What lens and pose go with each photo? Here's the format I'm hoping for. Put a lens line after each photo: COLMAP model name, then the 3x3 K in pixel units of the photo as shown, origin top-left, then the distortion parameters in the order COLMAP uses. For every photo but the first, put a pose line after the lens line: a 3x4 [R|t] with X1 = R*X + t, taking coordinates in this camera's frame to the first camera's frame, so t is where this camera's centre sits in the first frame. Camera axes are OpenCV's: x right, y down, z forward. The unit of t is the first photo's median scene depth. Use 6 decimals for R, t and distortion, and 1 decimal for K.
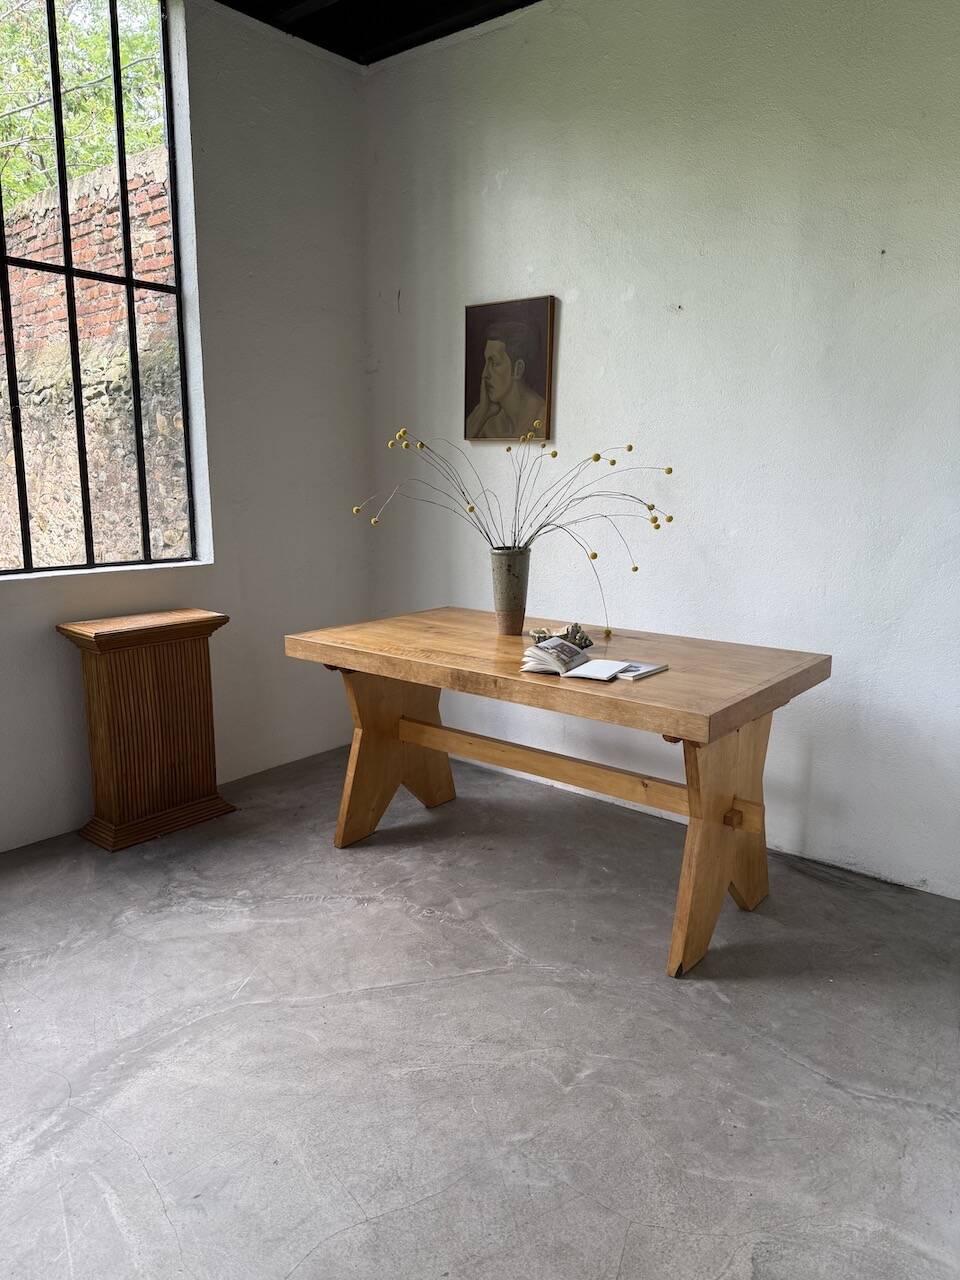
lens RADIAL K [[908.4, 0, 480.6], [0, 908.4, 630.6], [0, 0, 1]] dist [0.011135, -0.020205]
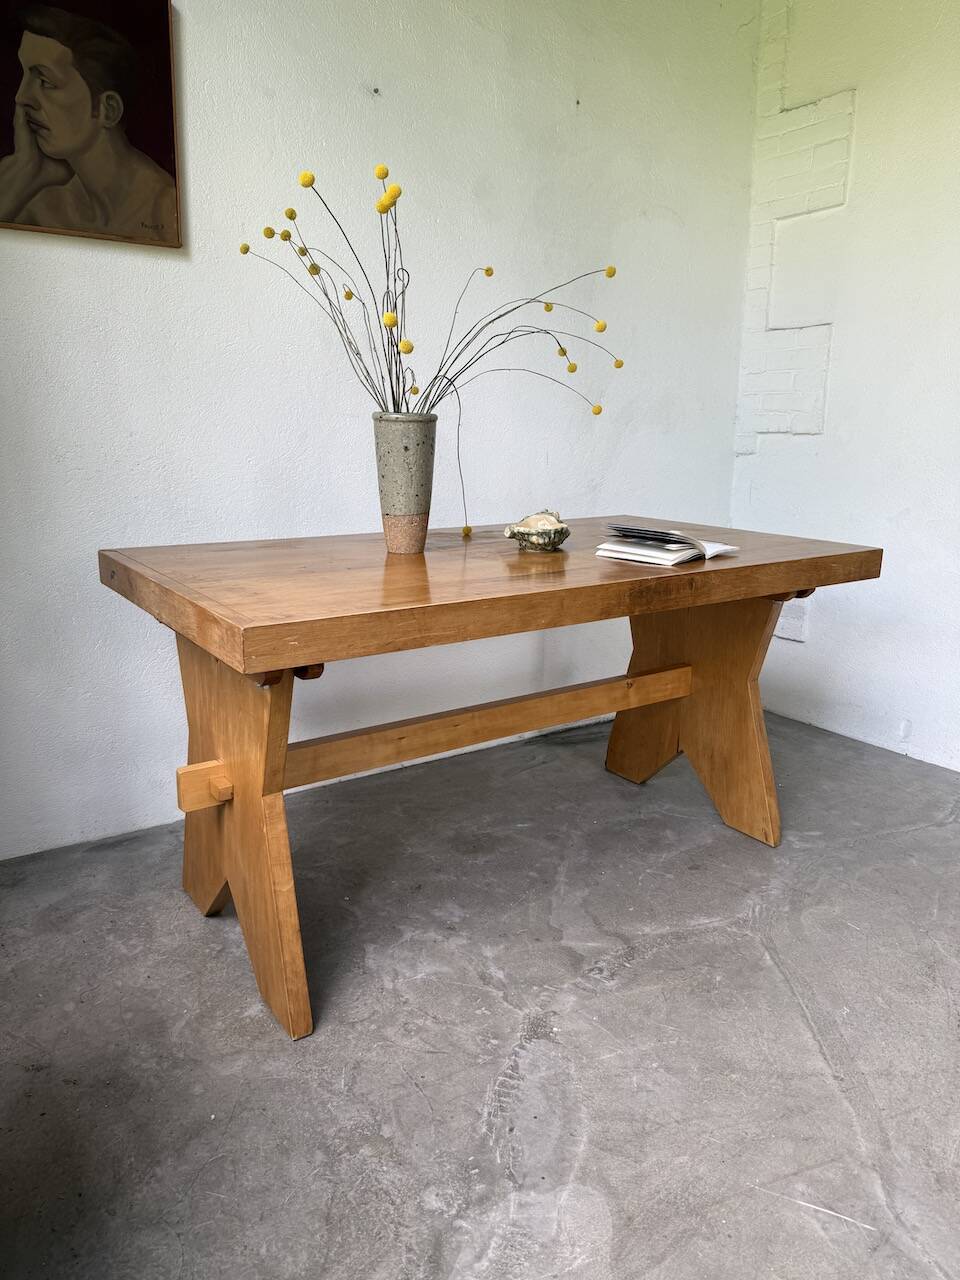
lens RADIAL K [[908.4, 0, 485.3], [0, 908.4, 630.1], [0, 0, 1]] dist [0.011135, -0.020205]
pose [[0.286295, -0.221273, 0.932241, -0.676374], [0.165597, 0.969753, 0.179321, -0.058215], [-0.943723, 0.103037, 0.314278, 0.910883]]
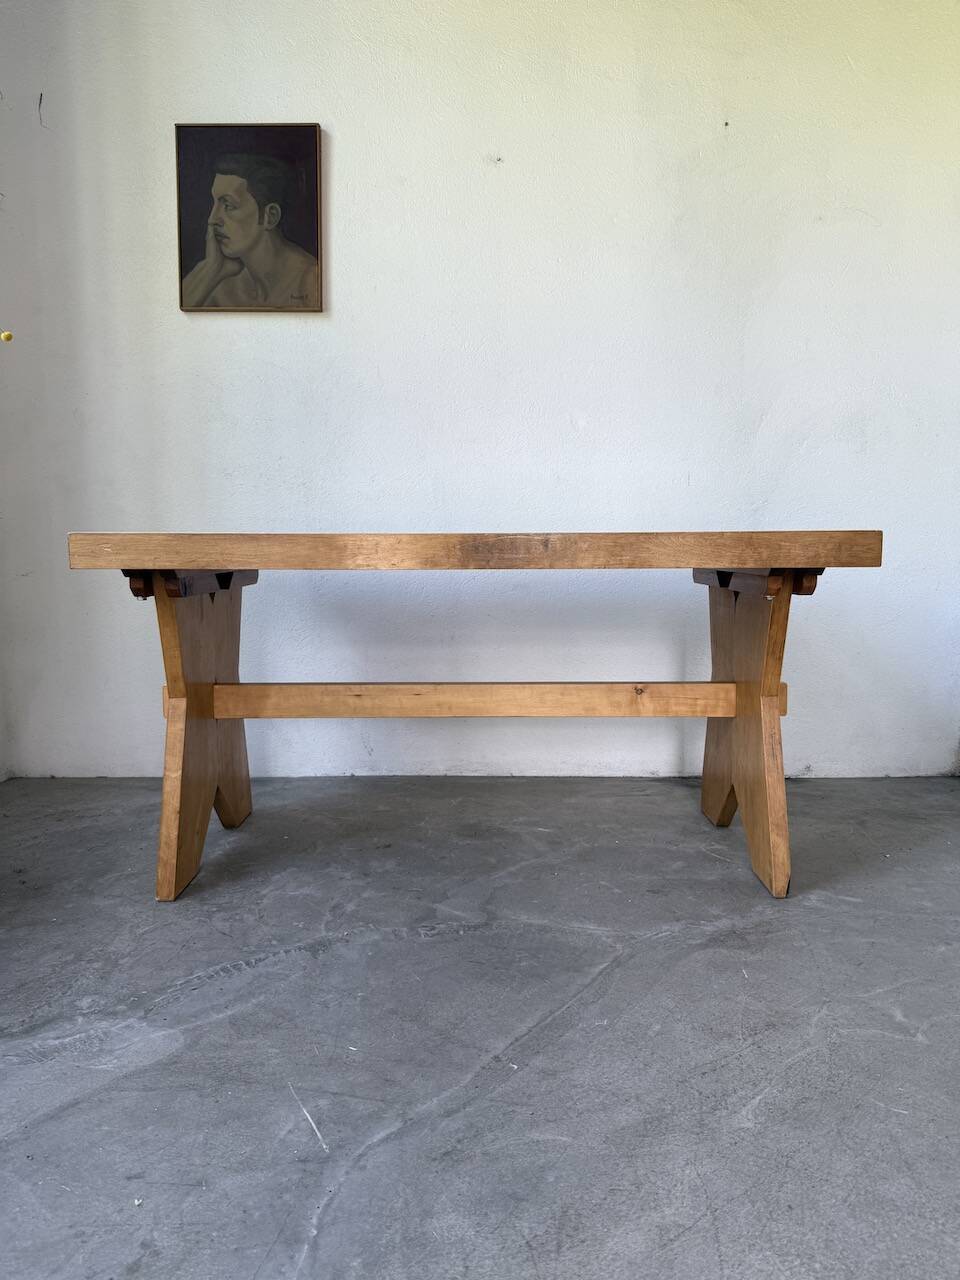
lens RADIAL K [[908.4, 0, 482.2], [0, 908.4, 642.6], [0, 0, 1]] dist [0.011135, -0.020205]
pose [[0.781992, -0.078281, 0.618353, -0.439235], [0.120532, 0.992348, -0.026802, 0.140949], [-0.611523, 0.095490, 0.785443, 0.486699]]
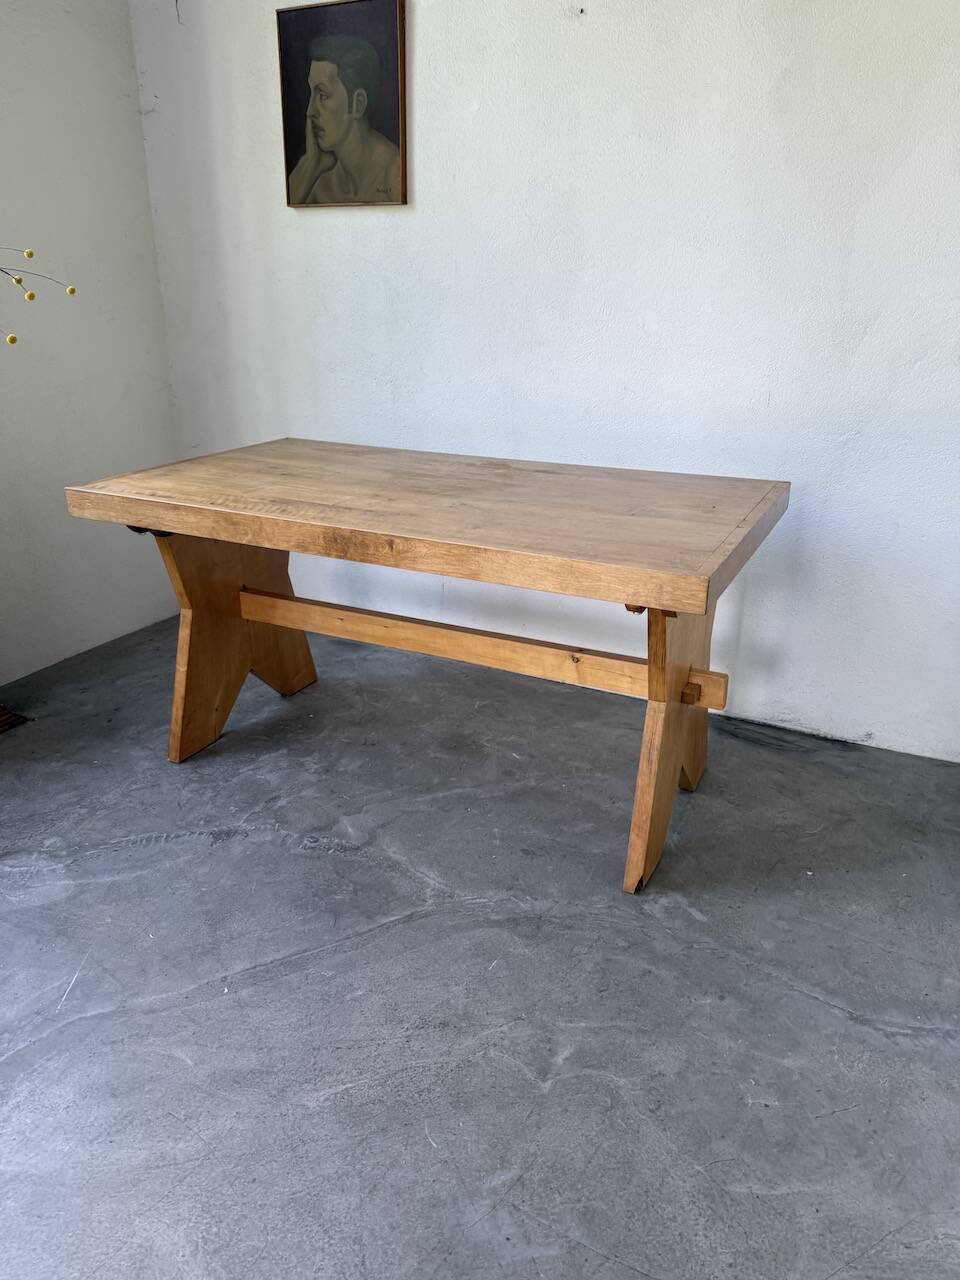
lens RADIAL K [[908.4, 0, 474.9], [0, 908.4, 644.9], [0, 0, 1]] dist [0.011135, -0.020205]
pose [[0.977898, -0.079659, 0.193314, -0.061055], [0.039877, 0.978664, 0.201560, -0.005797], [-0.205245, -0.189396, 0.960210, 0.275365]]
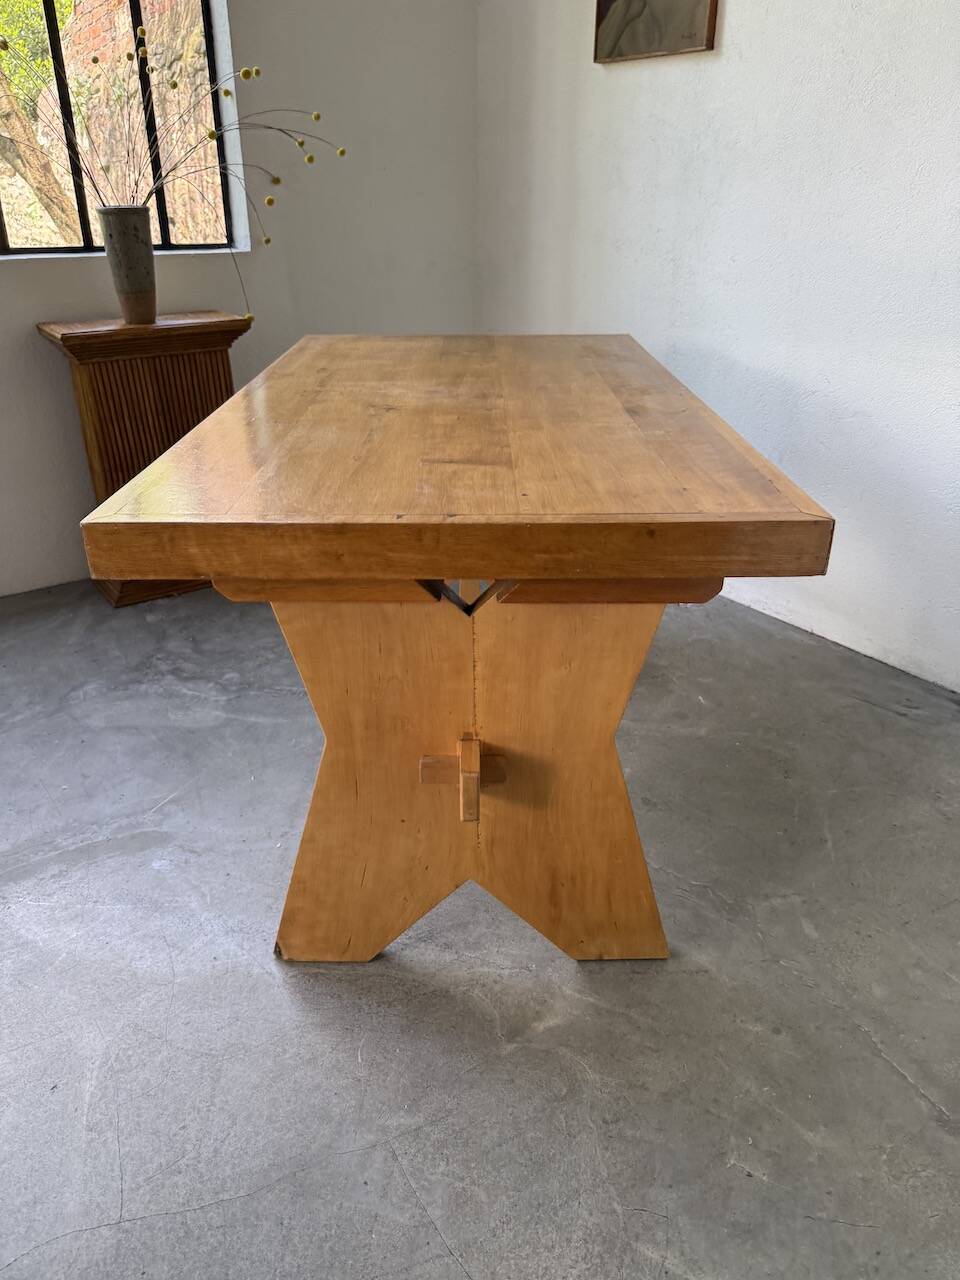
lens RADIAL K [[908.4, 0, 488.8], [0, 908.4, 635.7], [0, 0, 1]] dist [0.011135, -0.020205]
pose [[0.969427, 0.103165, -0.222639, 0.152146], [-0.039745, 0.961361, 0.272408, 0.028716], [0.242139, -0.255231, 0.936070, 0.349994]]
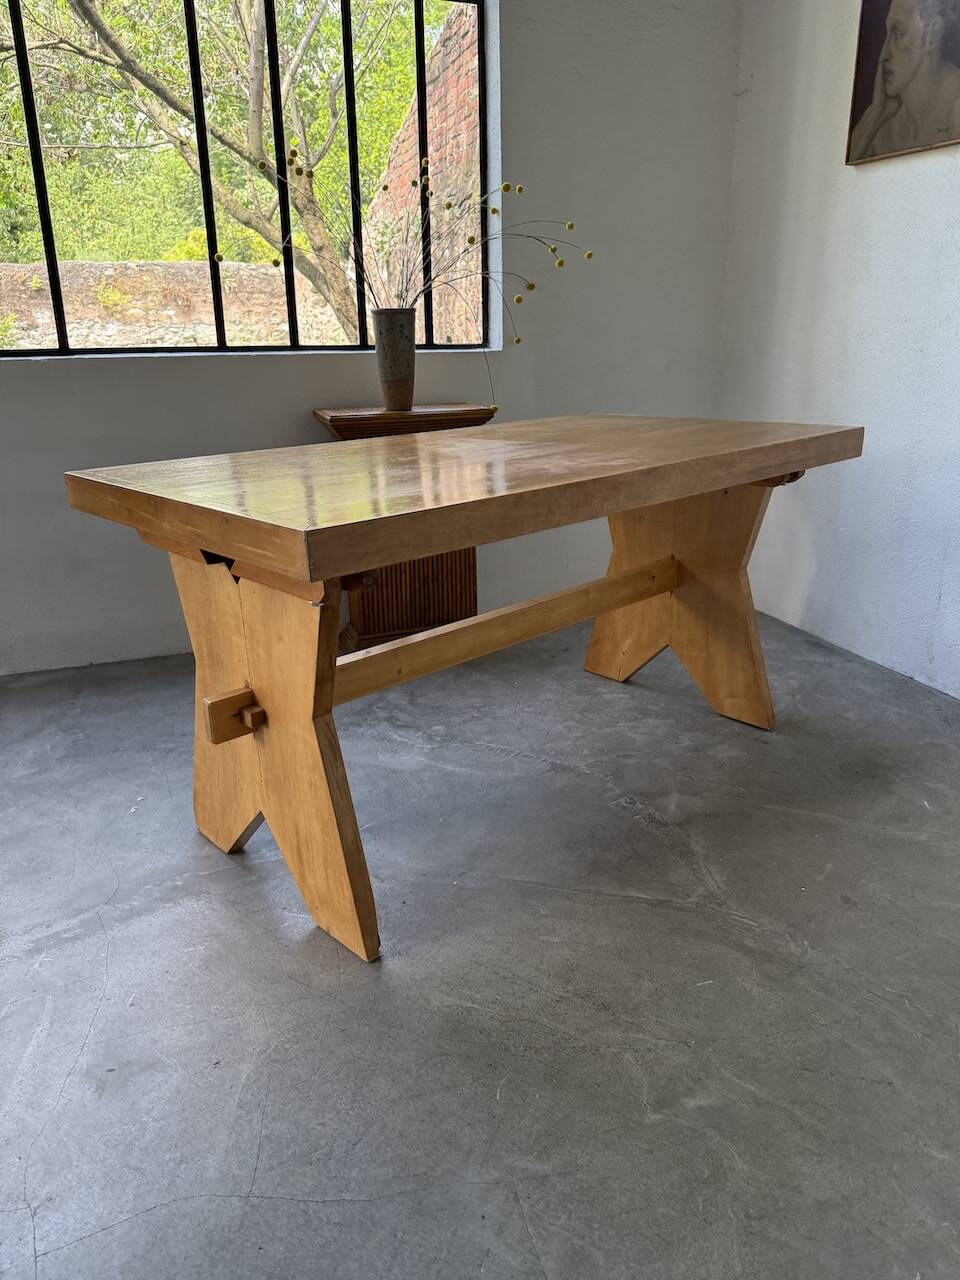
lens RADIAL K [[908.4, 0, 488.0], [0, 908.4, 630.1], [0, 0, 1]] dist [0.011135, -0.020205]
pose [[0.866167, 0.139390, -0.479921, 0.192501], [-0.067079, 0.984052, 0.164747, 0.062577], [0.495232, -0.110506, 0.861704, 0.342591]]
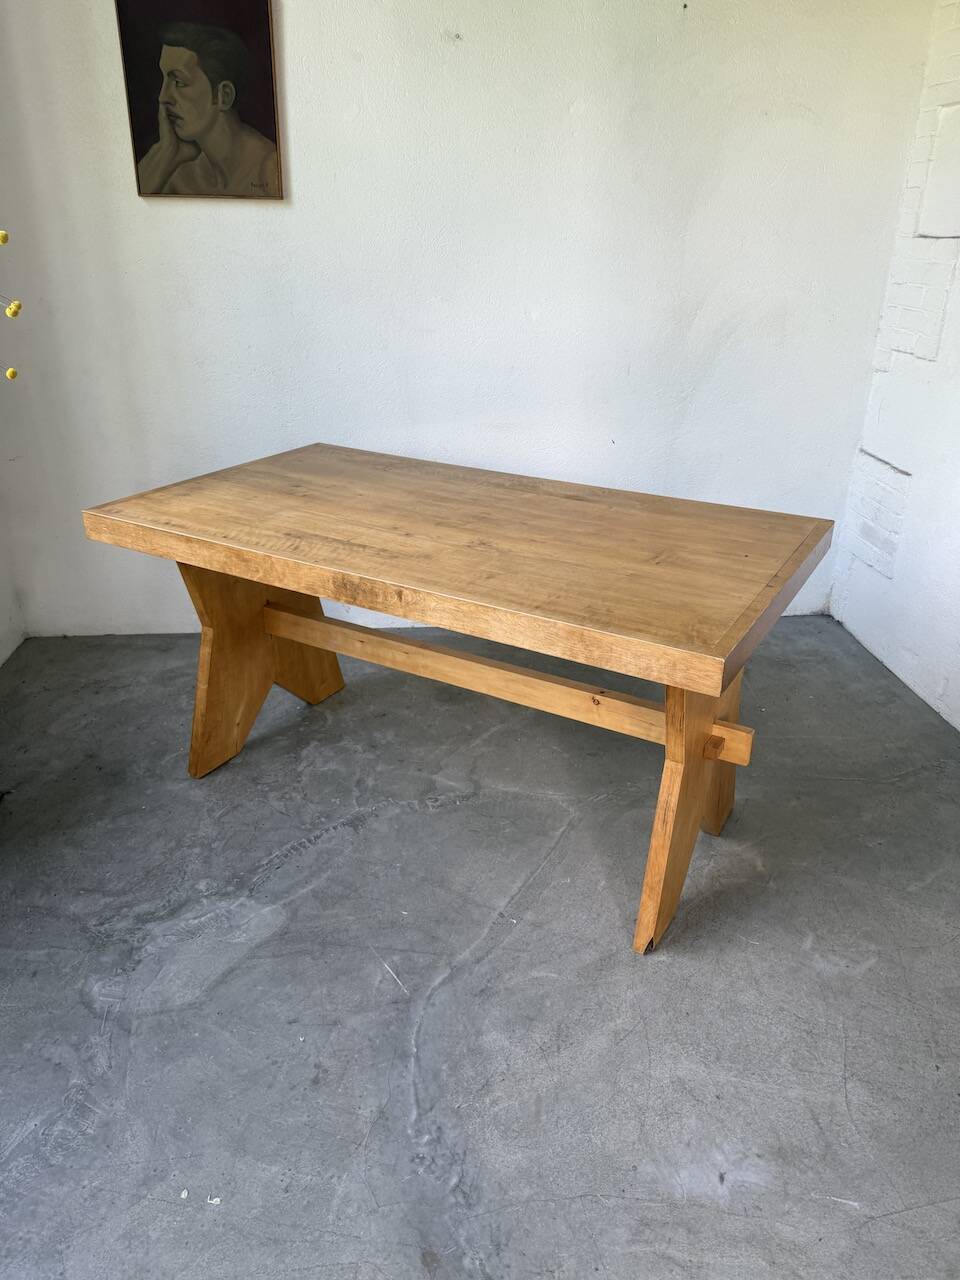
lens RADIAL K [[908.4, 0, 484.7], [0, 908.4, 640.6], [0, 0, 1]] dist [0.011135, -0.020205]
pose [[0.709577, -0.297646, 0.638677, -0.572145], [0.120320, 0.944272, 0.306387, -0.104181], [-0.694279, -0.140559, 0.705847, 0.400353]]
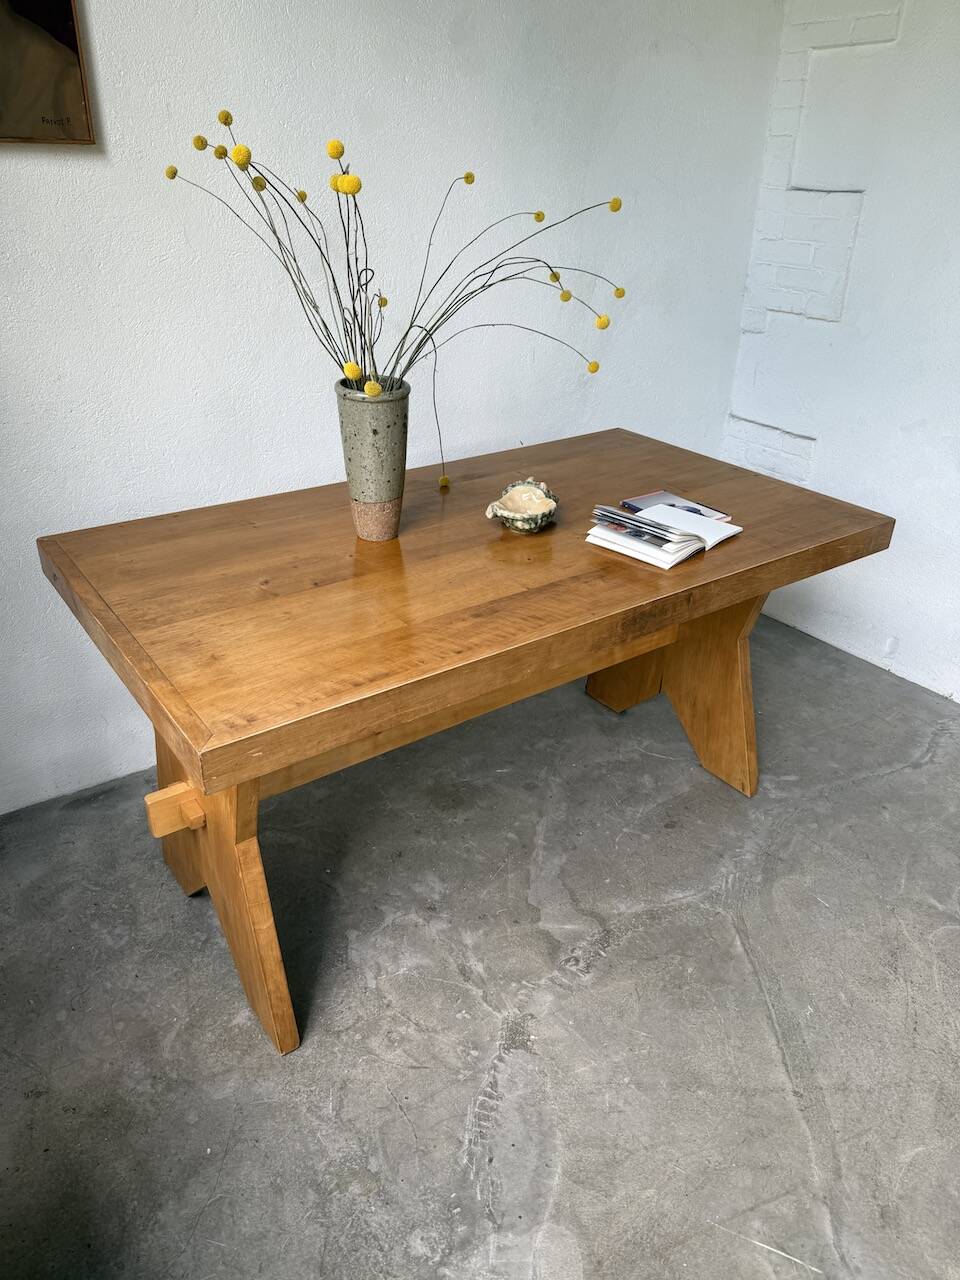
lens RADIAL K [[908.4, 0, 479.7], [0, 908.4, 643.0], [0, 0, 1]] dist [0.011135, -0.020205]
pose [[0.268669, -0.459288, 0.846683, -0.573565], [0.157346, 0.888121, 0.431837, -0.212694], [-0.950294, 0.017201, 0.310878, 0.918254]]
